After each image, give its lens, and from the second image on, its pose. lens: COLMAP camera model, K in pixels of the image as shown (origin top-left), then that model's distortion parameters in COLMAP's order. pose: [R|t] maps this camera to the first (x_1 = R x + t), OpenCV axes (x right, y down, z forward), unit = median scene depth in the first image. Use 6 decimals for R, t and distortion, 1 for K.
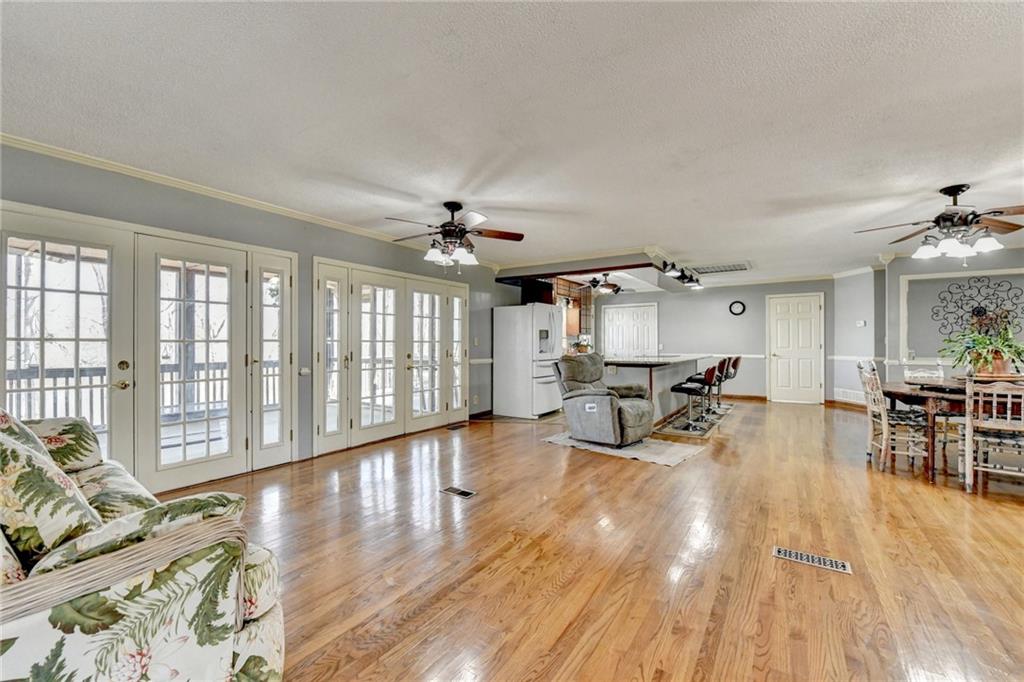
lens RADIAL K [[402.6, 0, 508.6], [0, 402.6, 342.1], [0, 0, 1]] dist [0.000200, 0.000009]
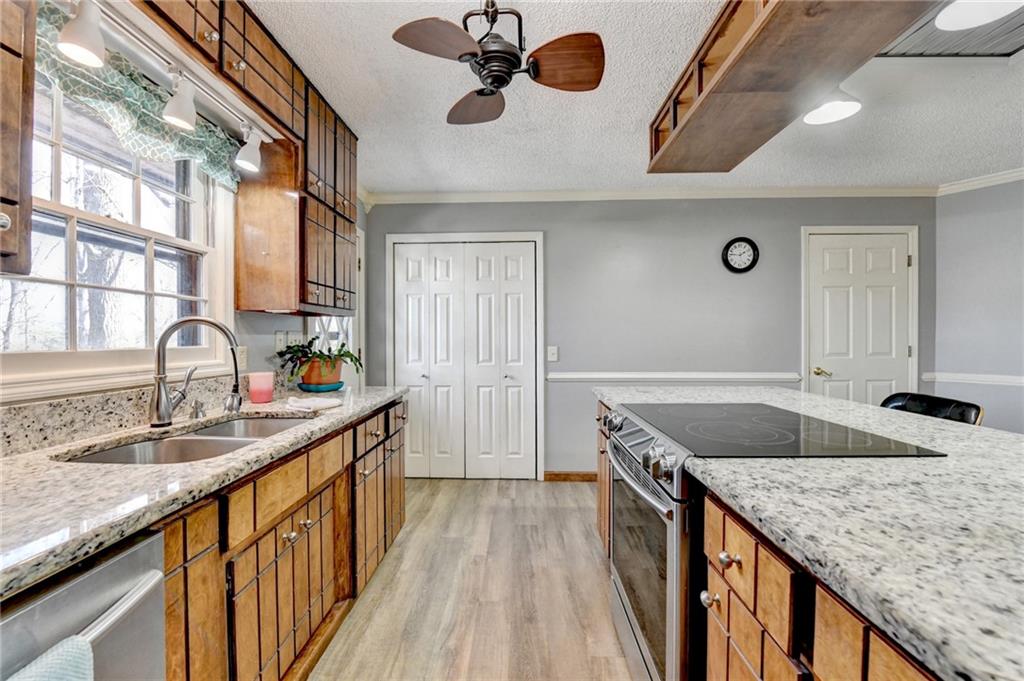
lens RADIAL K [[417.5, 0, 509.7], [0, 417.5, 339.4], [0, 0, 1]] dist [-0.019683, 0.000083]
pose [[0.845456, -0.004065, 0.534029, 0.146222], [0.000563, 0.999977, 0.006721, -0.004015], [-0.534045, -0.005382, 0.845439, 0.722262]]
